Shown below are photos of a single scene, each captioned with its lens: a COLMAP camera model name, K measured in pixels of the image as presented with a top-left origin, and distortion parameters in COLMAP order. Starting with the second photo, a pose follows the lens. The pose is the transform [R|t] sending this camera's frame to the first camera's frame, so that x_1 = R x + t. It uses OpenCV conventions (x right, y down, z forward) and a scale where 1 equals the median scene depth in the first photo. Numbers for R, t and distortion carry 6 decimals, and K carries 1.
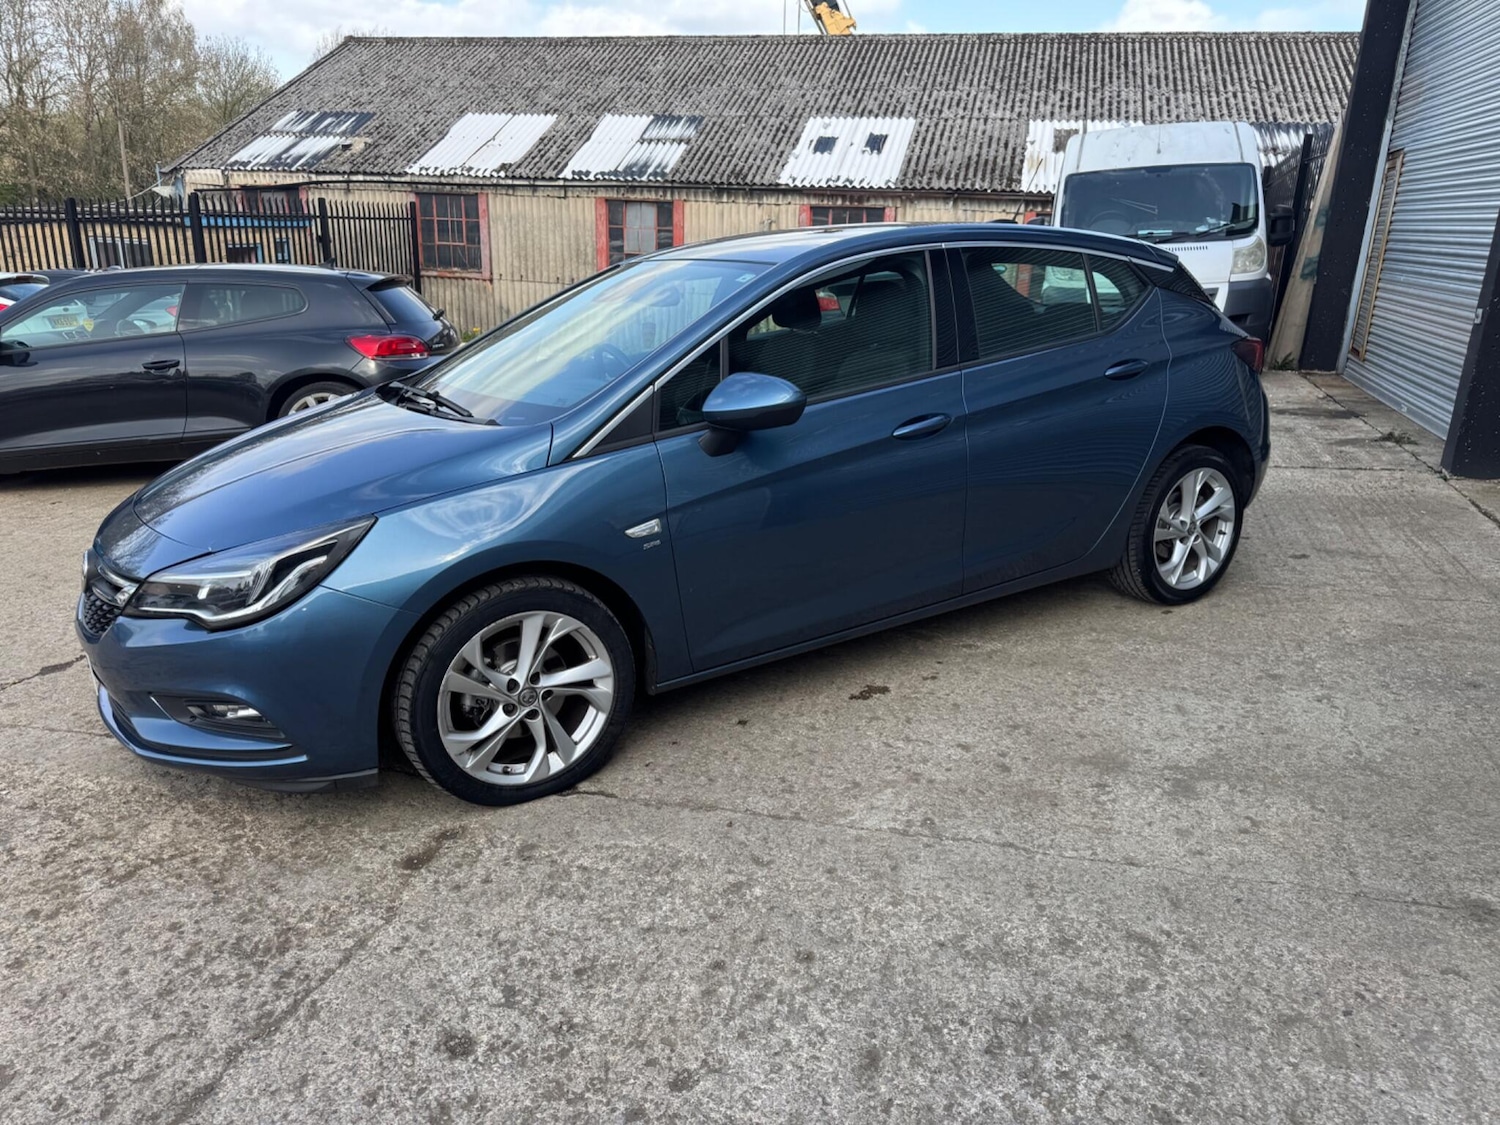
lens RADIAL K [[1056.0, 0, 752.2], [0, 1056.0, 565.4], [0, 0, 1]] dist [0.041048, -0.049061]
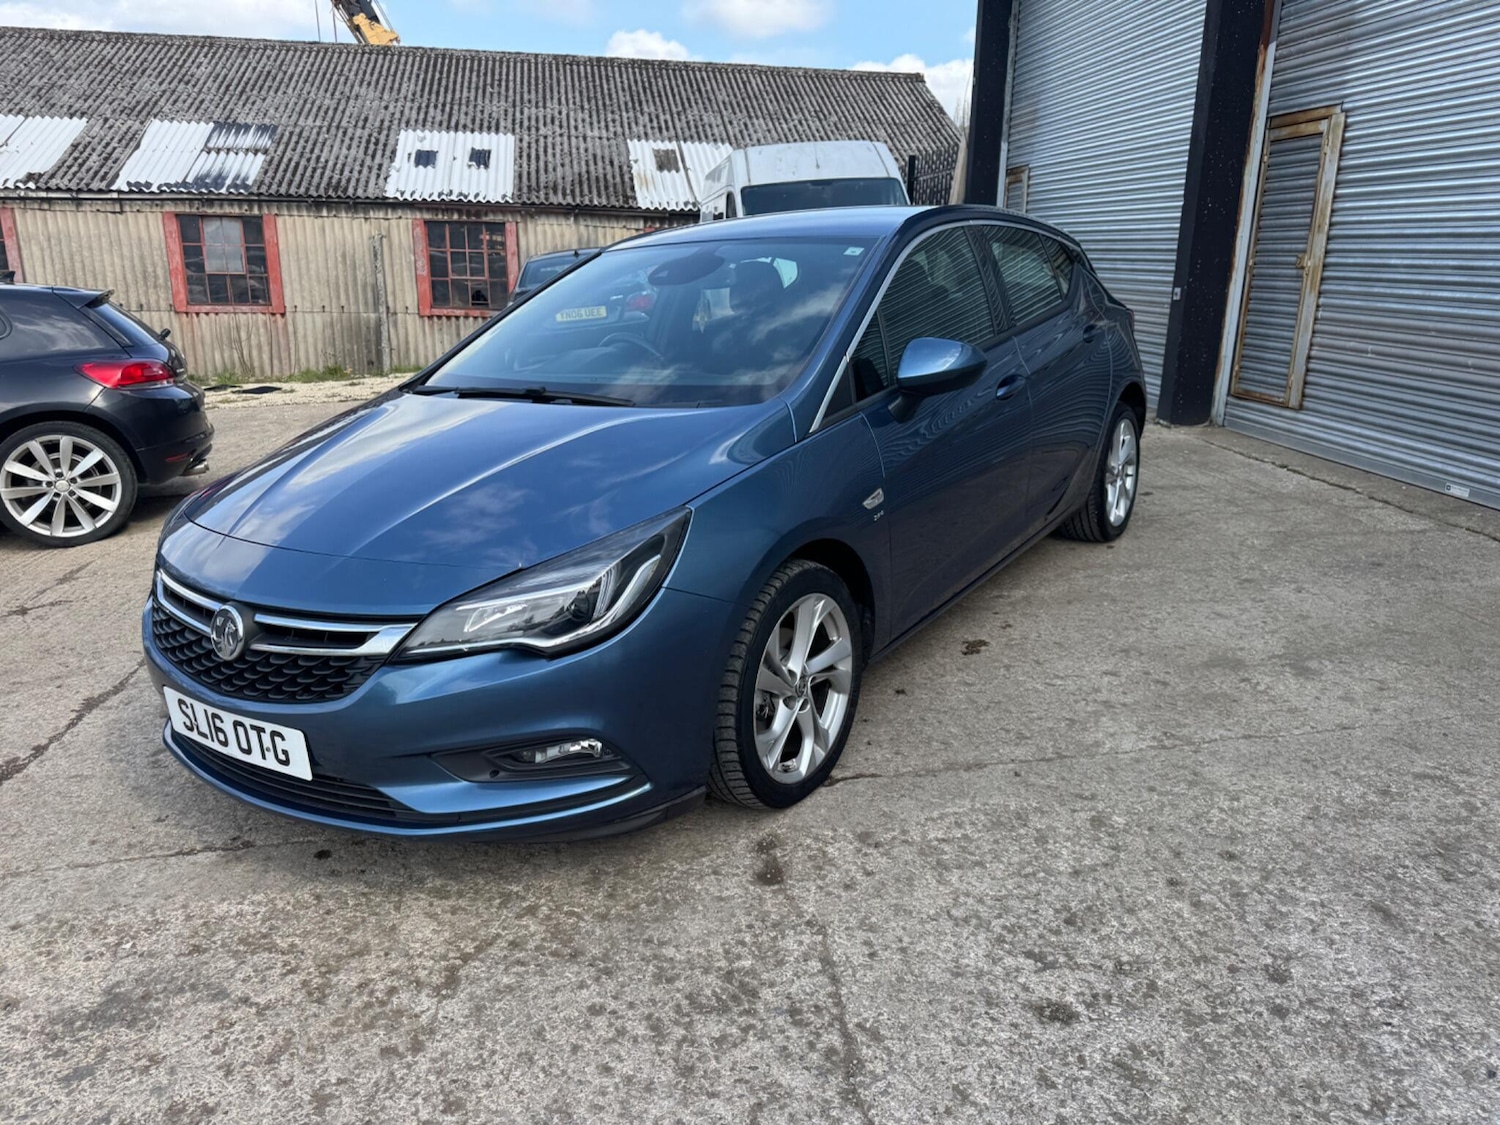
lens RADIAL K [[1065.6, 0, 747.2], [0, 1065.6, 560.1], [0, 0, 1]] dist [0.023827, -0.025779]
pose [[0.912576, -0.126219, 0.388940, -0.086569], [0.136595, 0.990627, 0.000983, 0.000676], [-0.385418, 0.052230, 0.921263, 0.019712]]
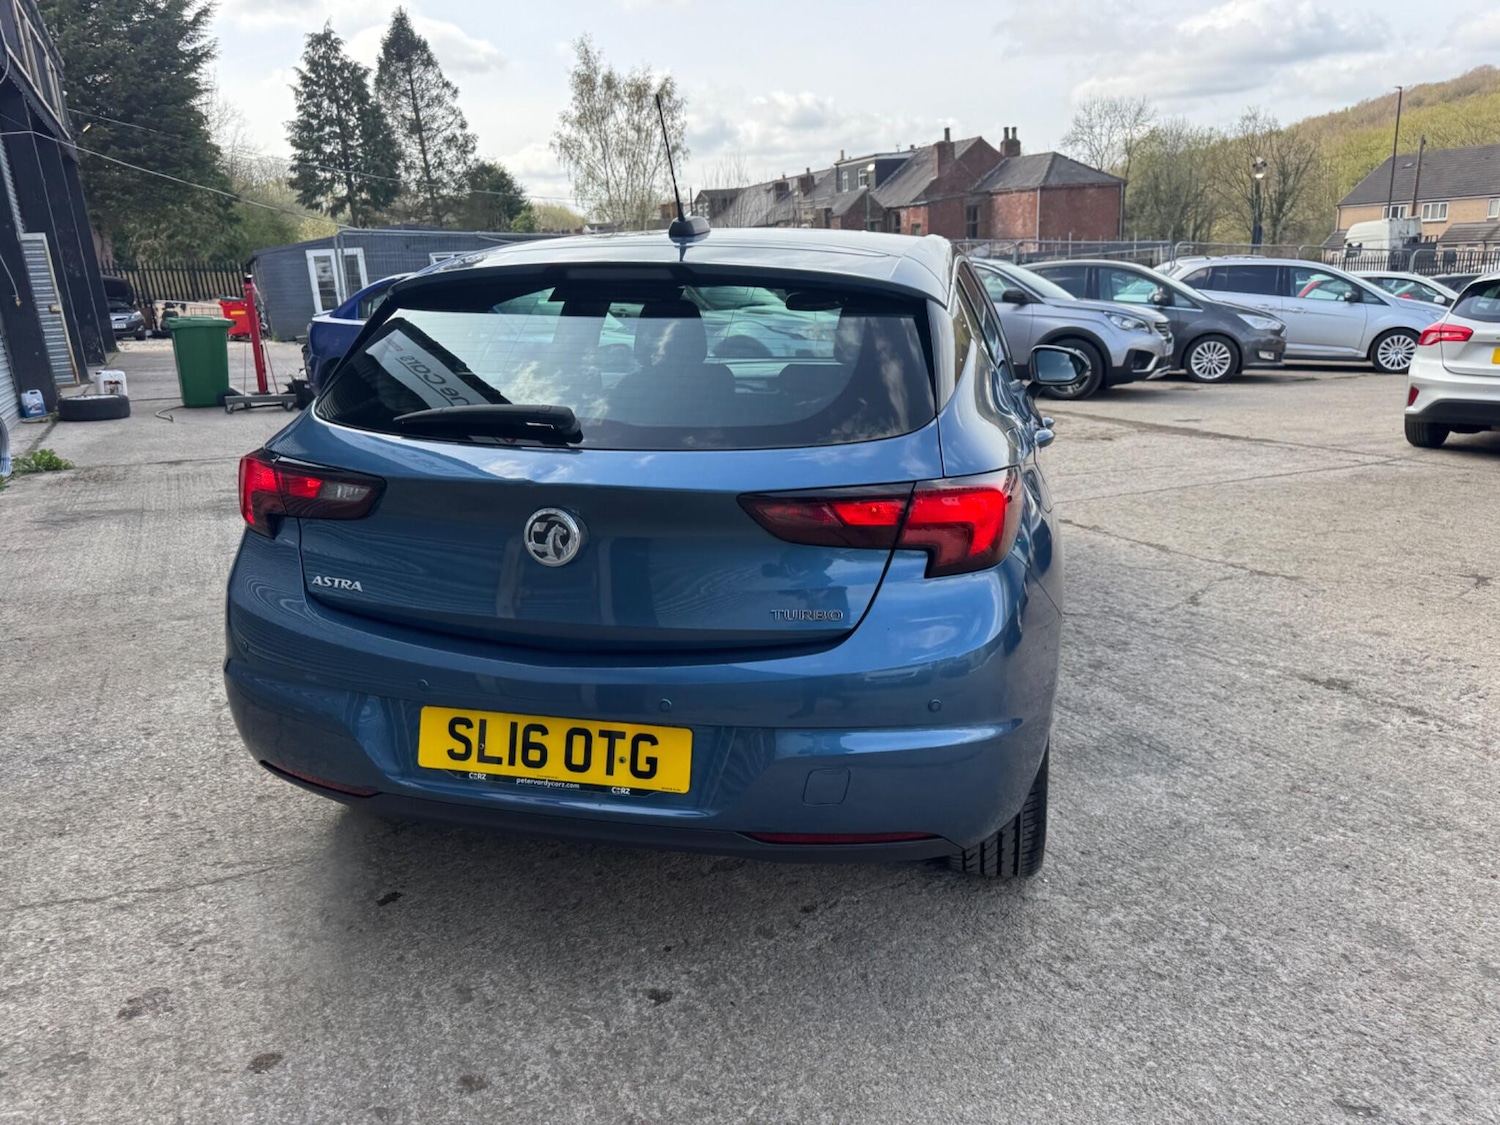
lens RADIAL K [[1060.8, 0, 750.0], [0, 1060.8, 562.5], [0, 0, 1]] dist [0.012810, -0.008654]
pose [[-0.710749, 0.214768, -0.669858, 0.142087], [-0.175478, 0.868018, 0.464491, -0.097133], [0.681207, 0.447682, -0.579256, 0.321208]]
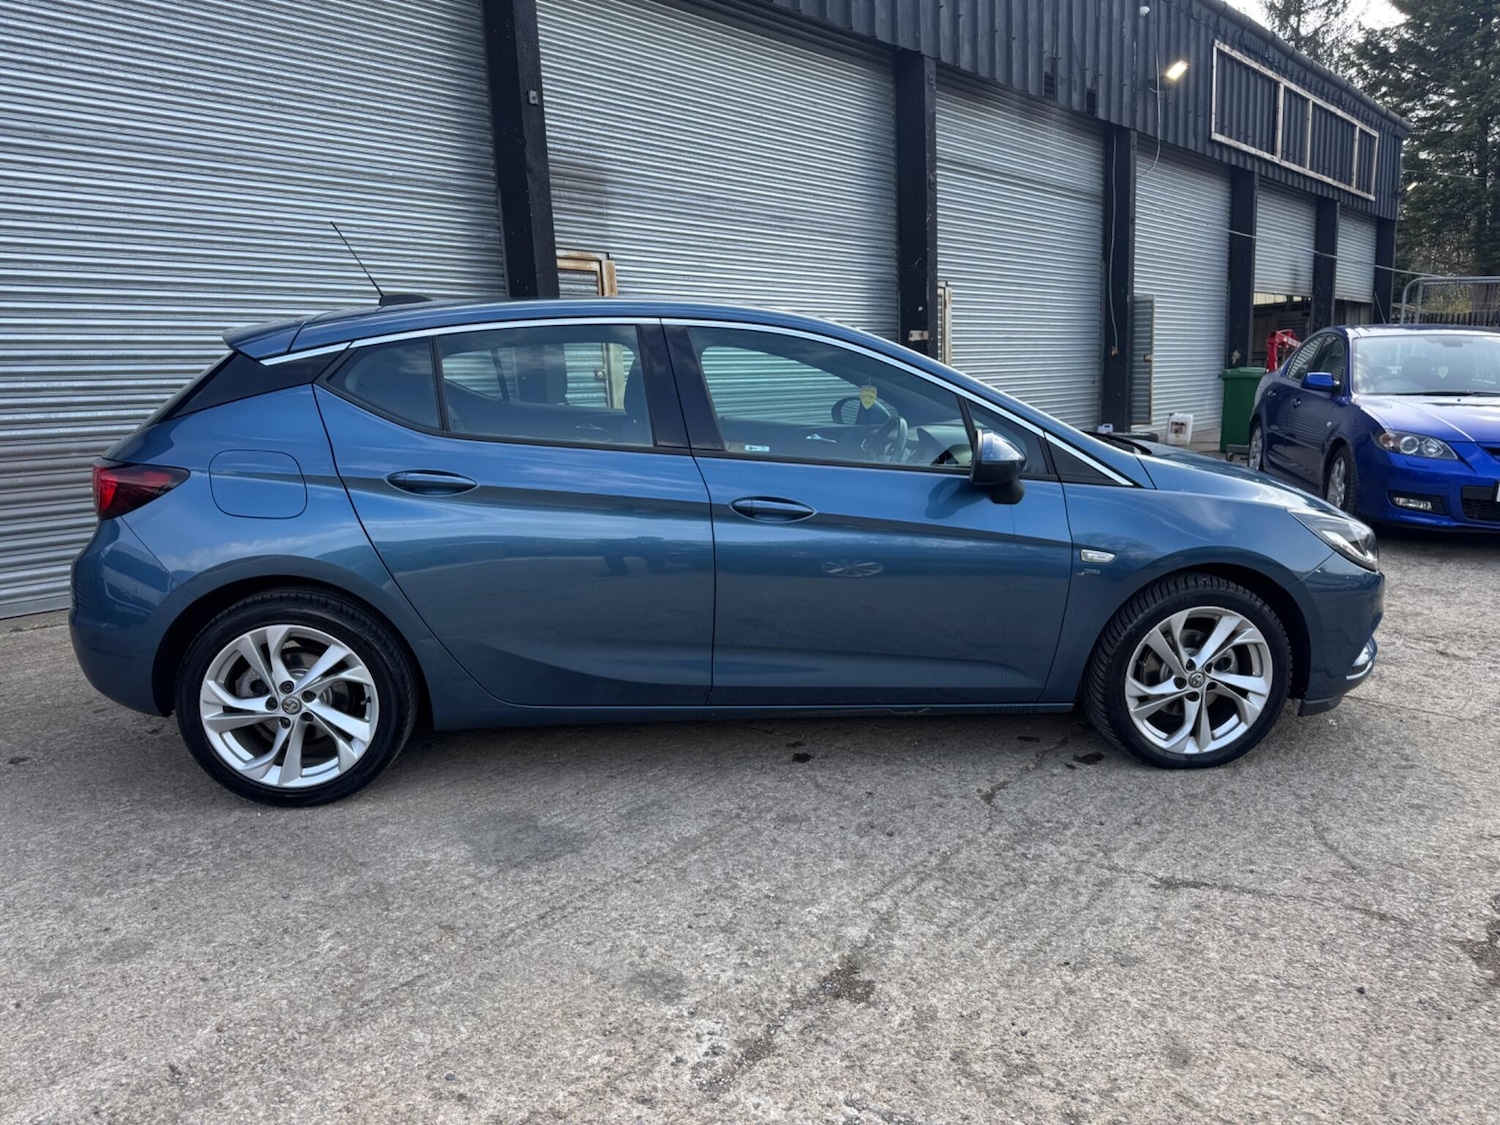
lens RADIAL K [[1055.7, 0, 760.0], [0, 1055.7, 570.4], [0, 0, 1]] dist [0.024005, -0.026033]
pose [[-0.904998, -0.059863, 0.421182, -0.083856], [0.150001, 0.881560, 0.447607, -0.103043], [-0.398092, 0.468261, -0.788831, 0.365403]]
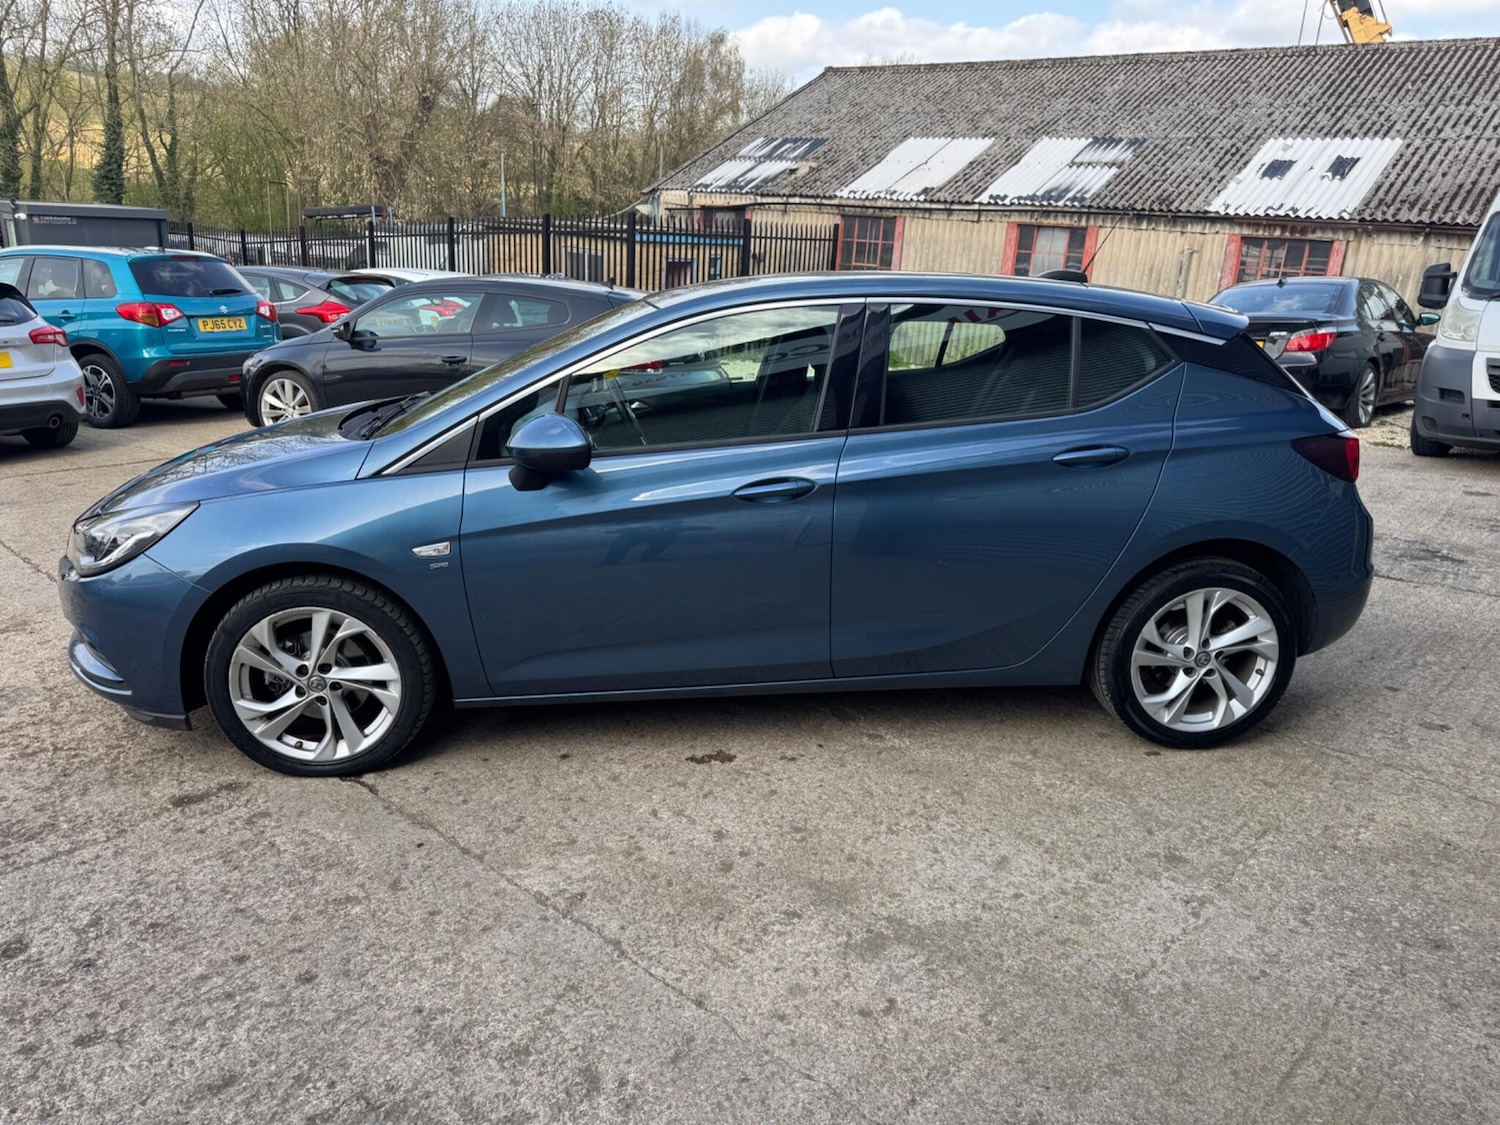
lens RADIAL K [[1055.1, 0, 740.9], [0, 1055.1, 565.5], [0, 0, 1]] dist [0.033764, -0.034651]
pose [[0.895112, 0.159558, -0.416313, 0.088759], [-0.166182, 0.985881, 0.020545, -0.013286], [0.413713, 0.050794, 0.908989, 0.023718]]
